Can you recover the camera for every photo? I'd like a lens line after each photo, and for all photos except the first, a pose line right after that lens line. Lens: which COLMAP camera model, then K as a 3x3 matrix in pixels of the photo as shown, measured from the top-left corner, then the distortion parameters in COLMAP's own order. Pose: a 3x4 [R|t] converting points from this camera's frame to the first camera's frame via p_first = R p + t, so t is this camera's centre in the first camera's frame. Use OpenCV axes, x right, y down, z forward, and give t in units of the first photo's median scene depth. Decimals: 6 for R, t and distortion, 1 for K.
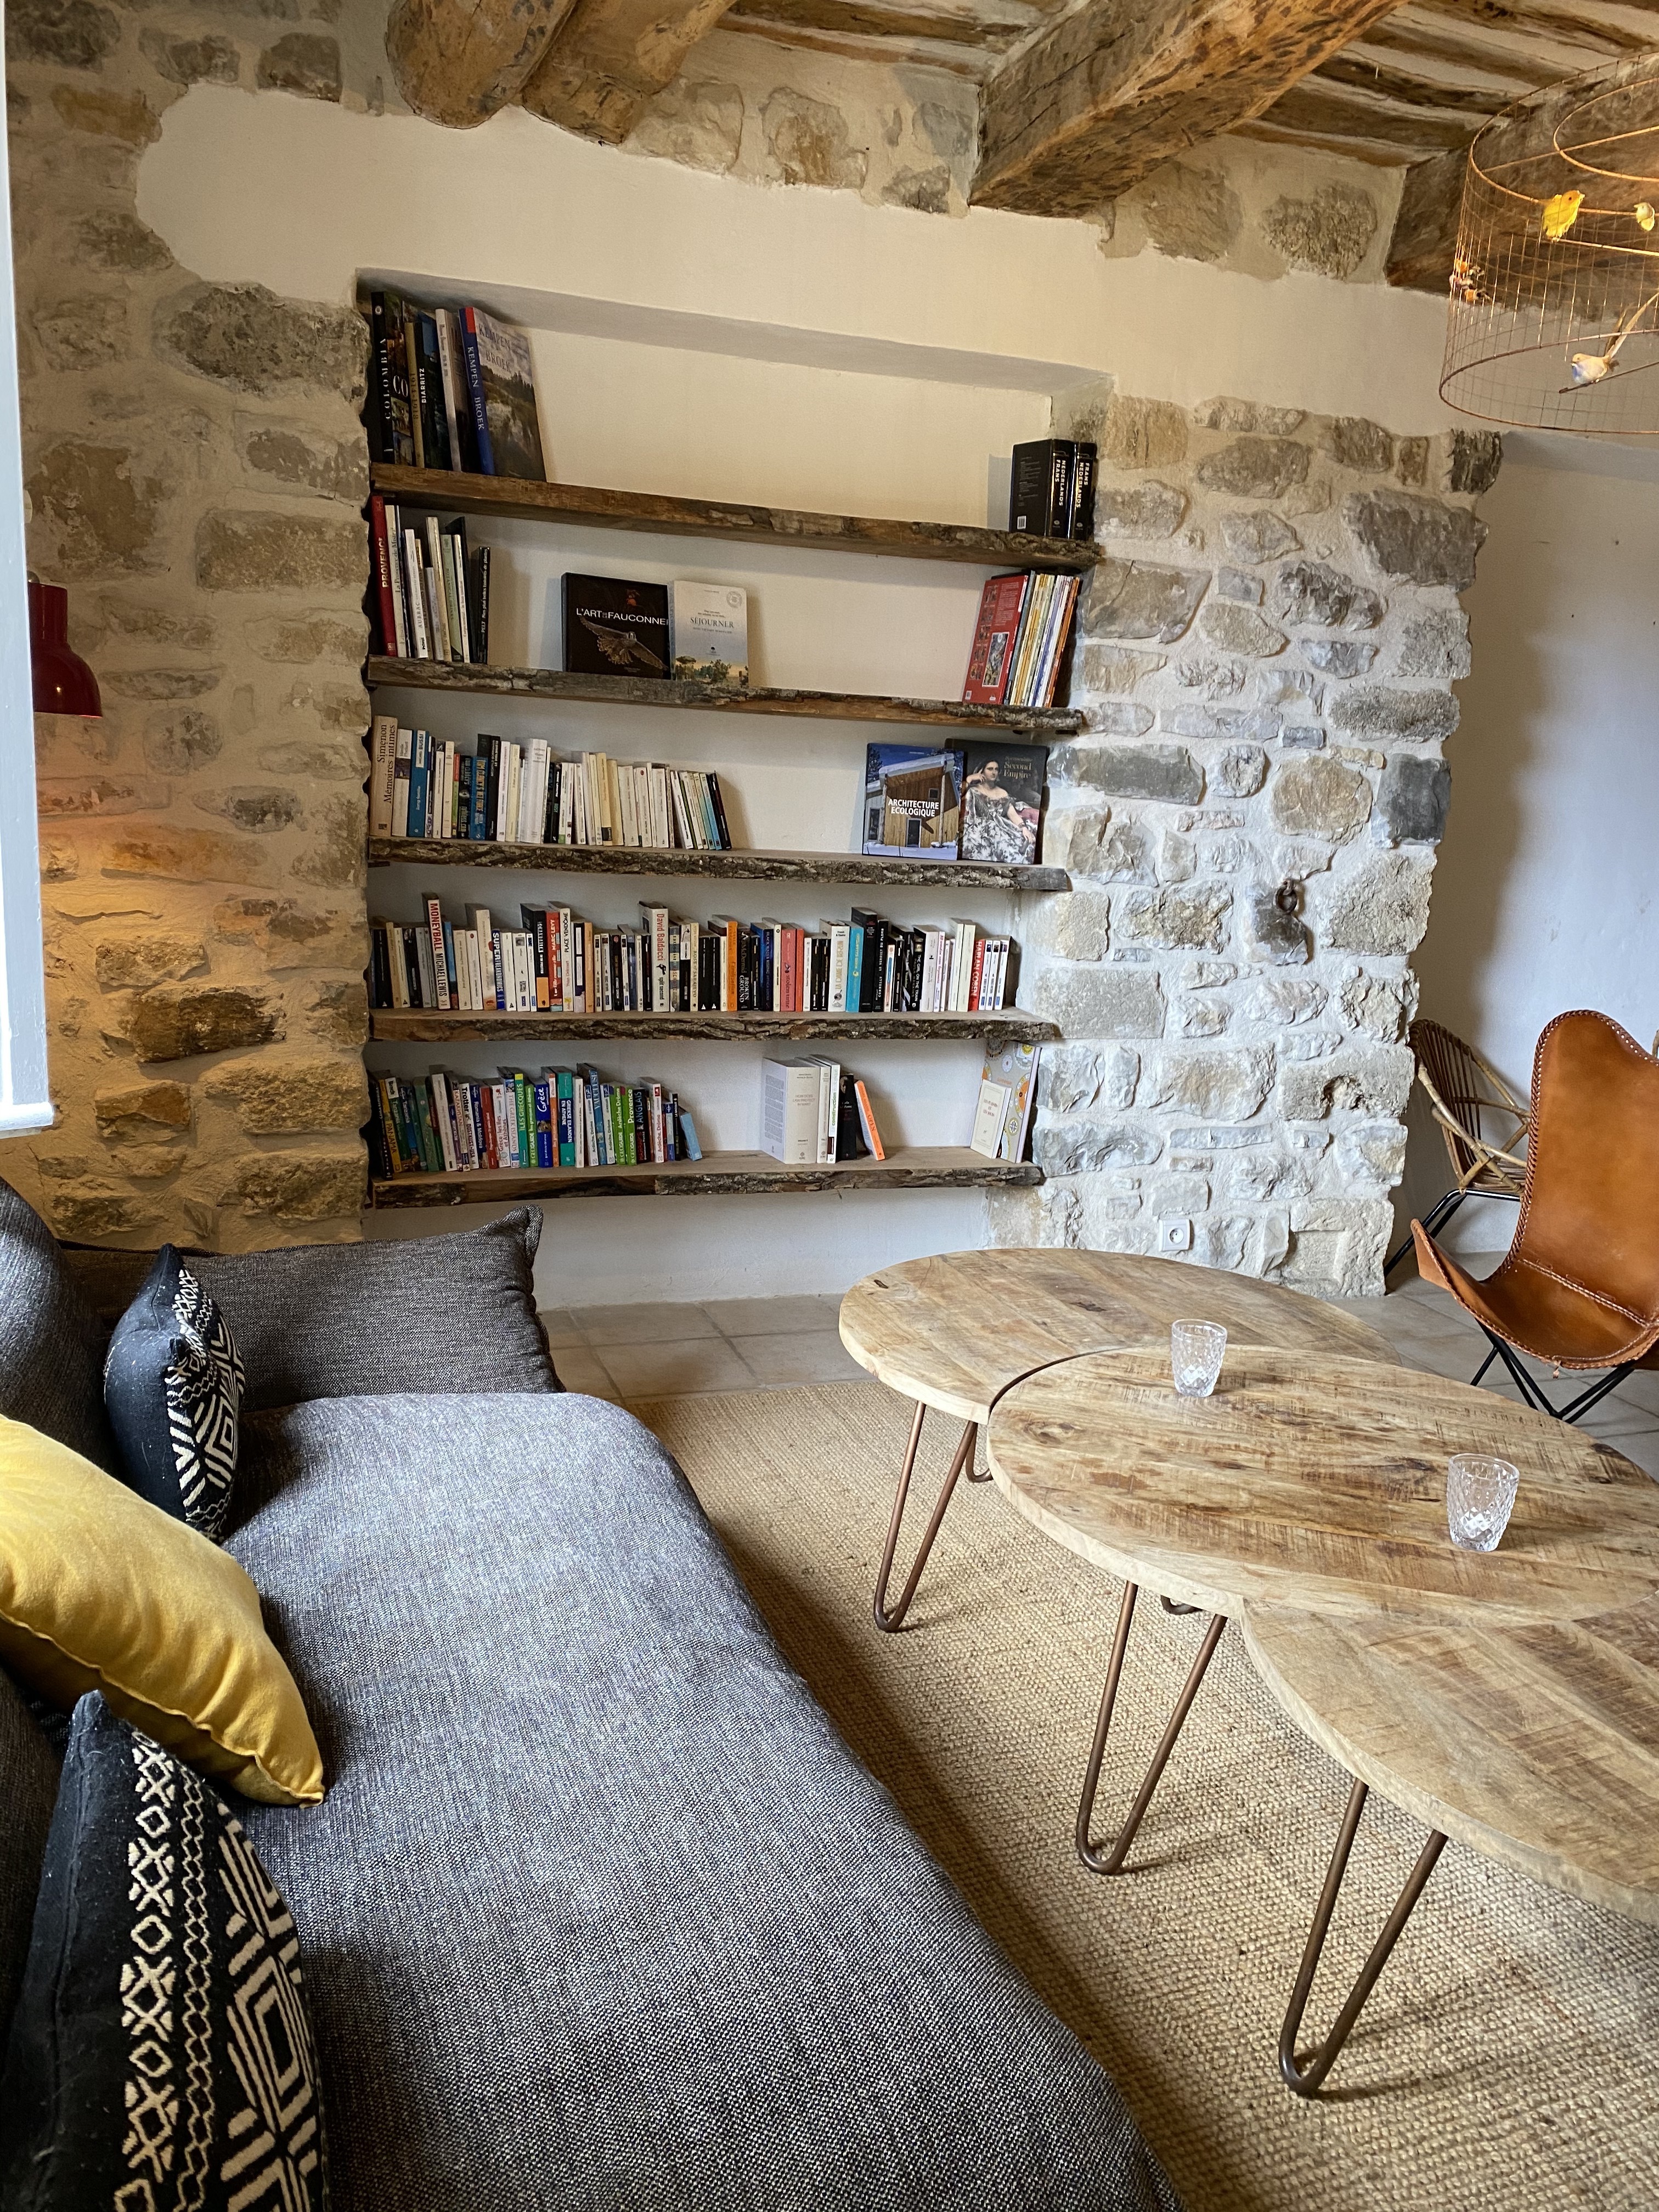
lens RADIAL K [[1716.0, 0, 848.9], [0, 1716.0, 1121.3], [0, 0, 1]] dist [0.025734, -0.019747]
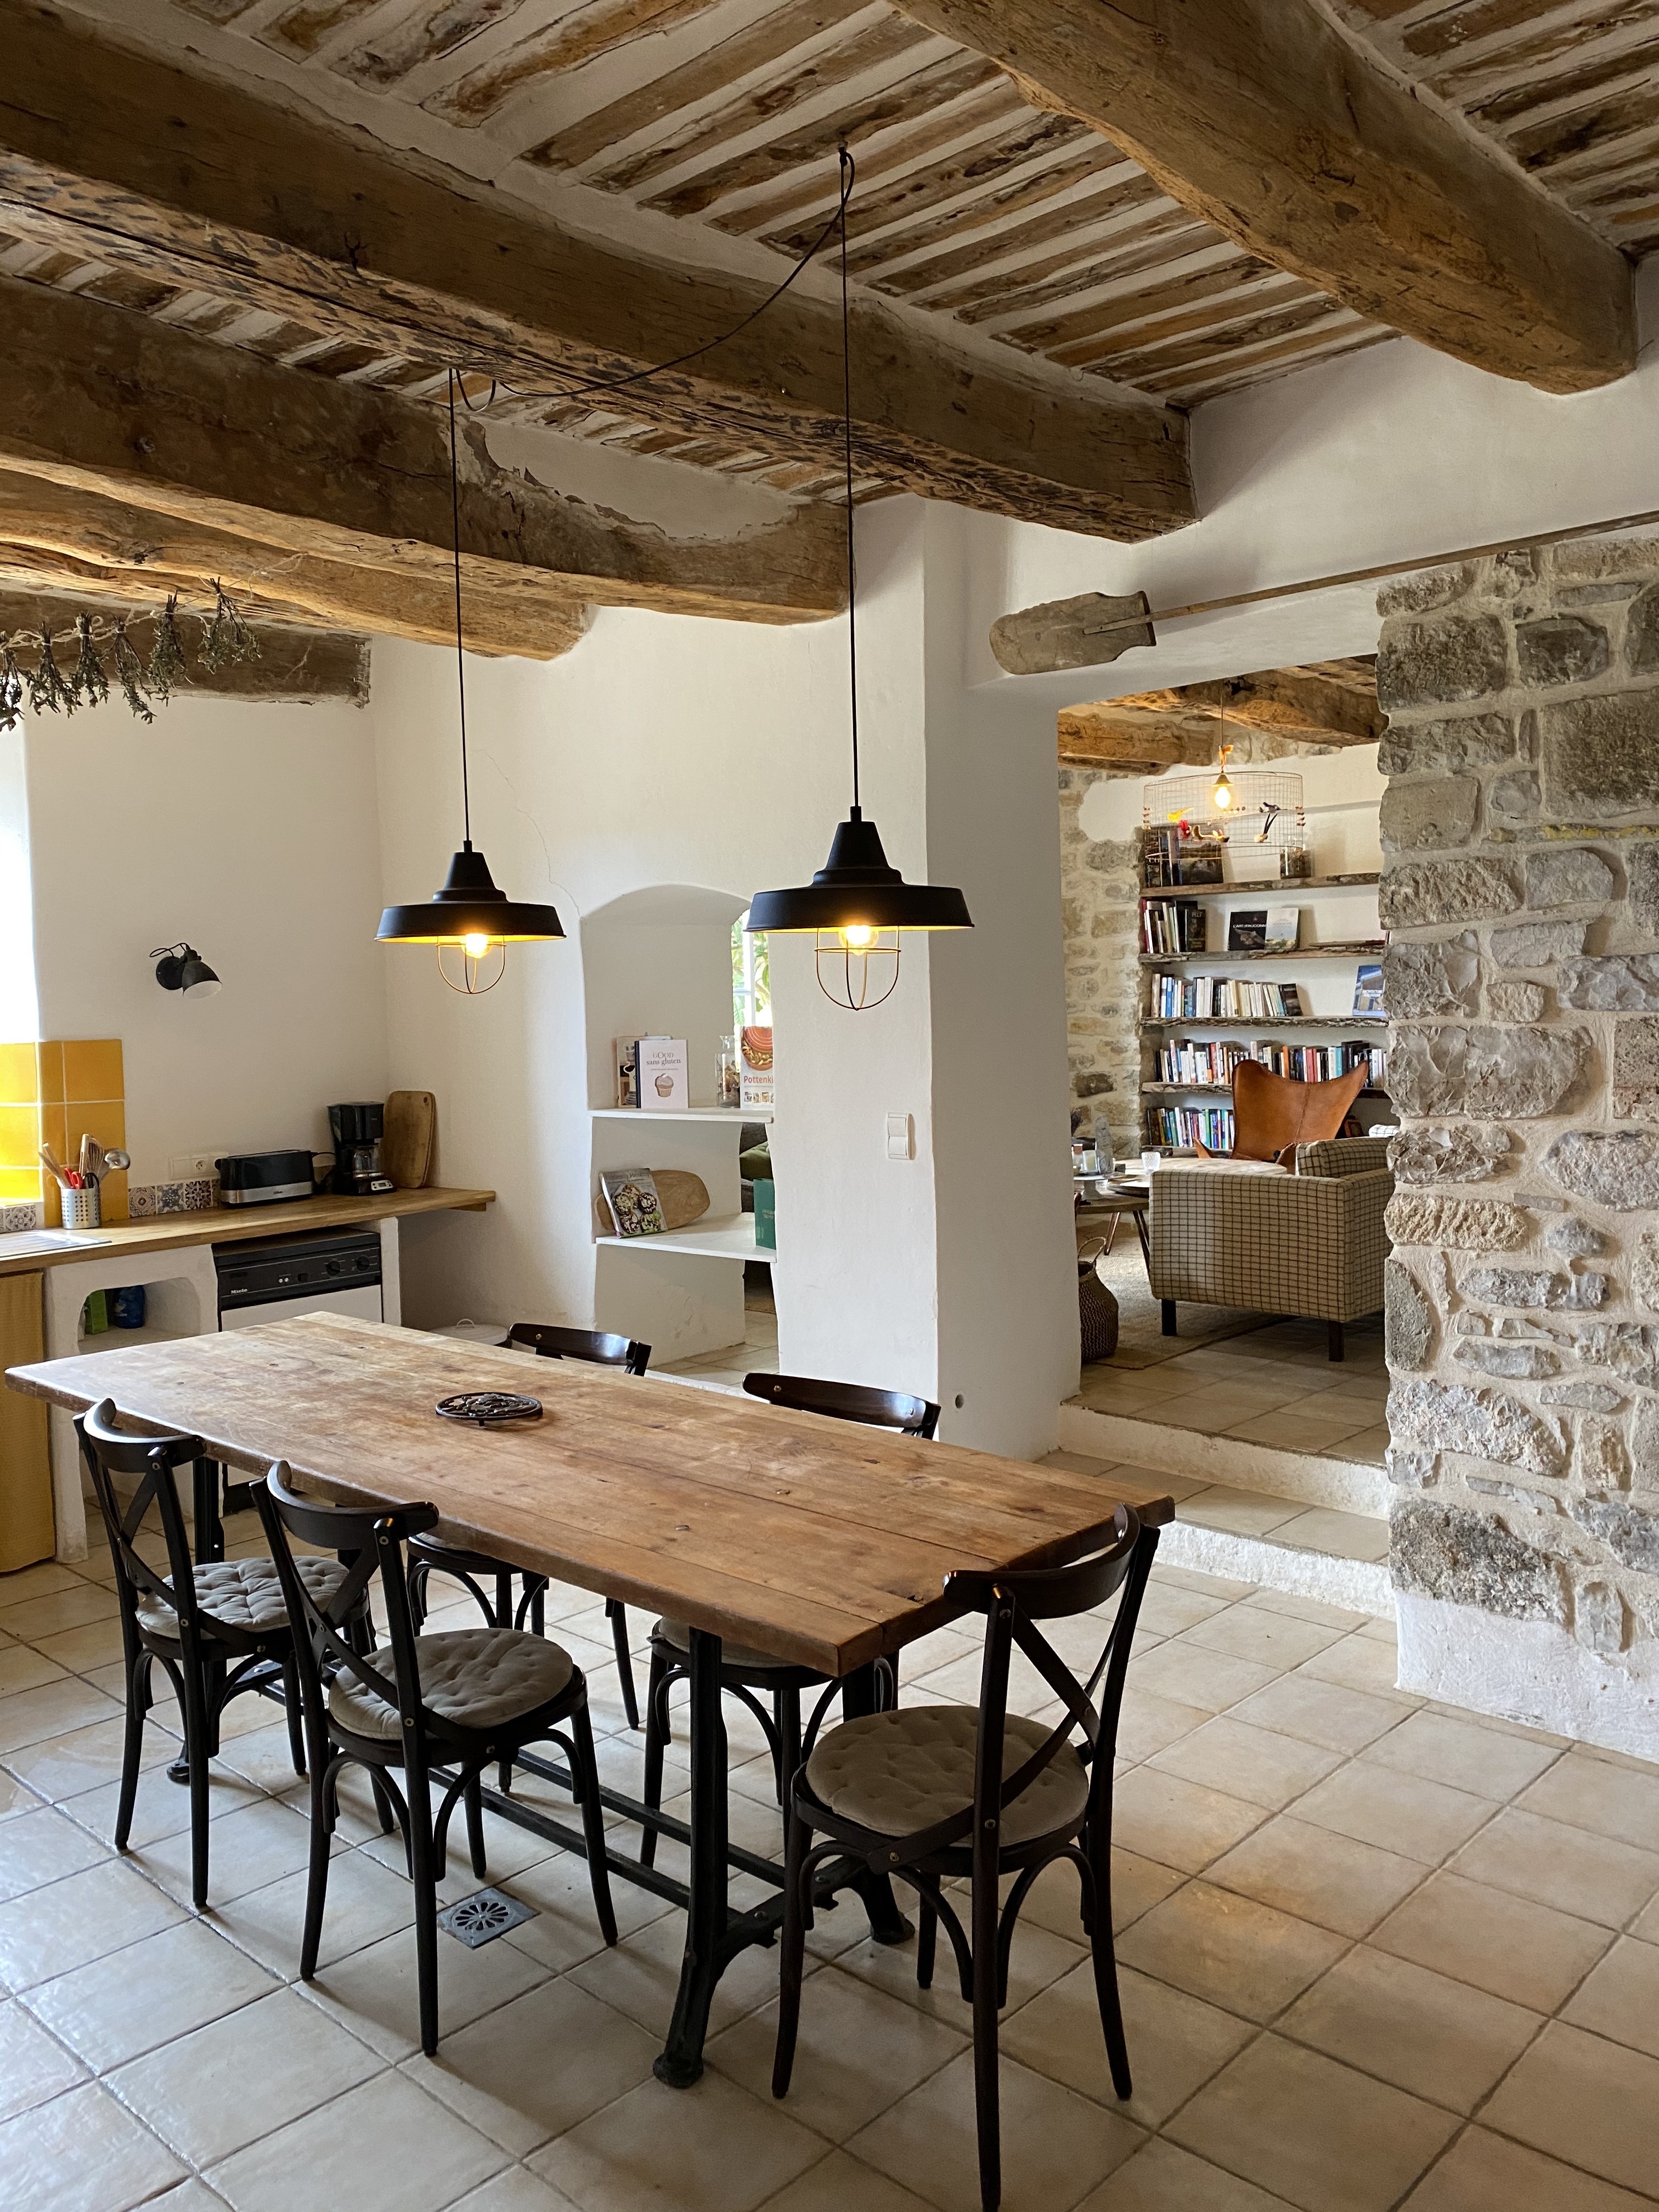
lens RADIAL K [[1716.0, 0, 834.7], [0, 1716.0, 1100.8], [0, 0, 1]] dist [0.025734, -0.019747]
pose [[0.461520, -0.005816, -0.887111, 1.884247], [-0.123324, 0.989848, -0.070649, 0.216684], [0.878516, 0.142008, 0.456118, -0.655421]]
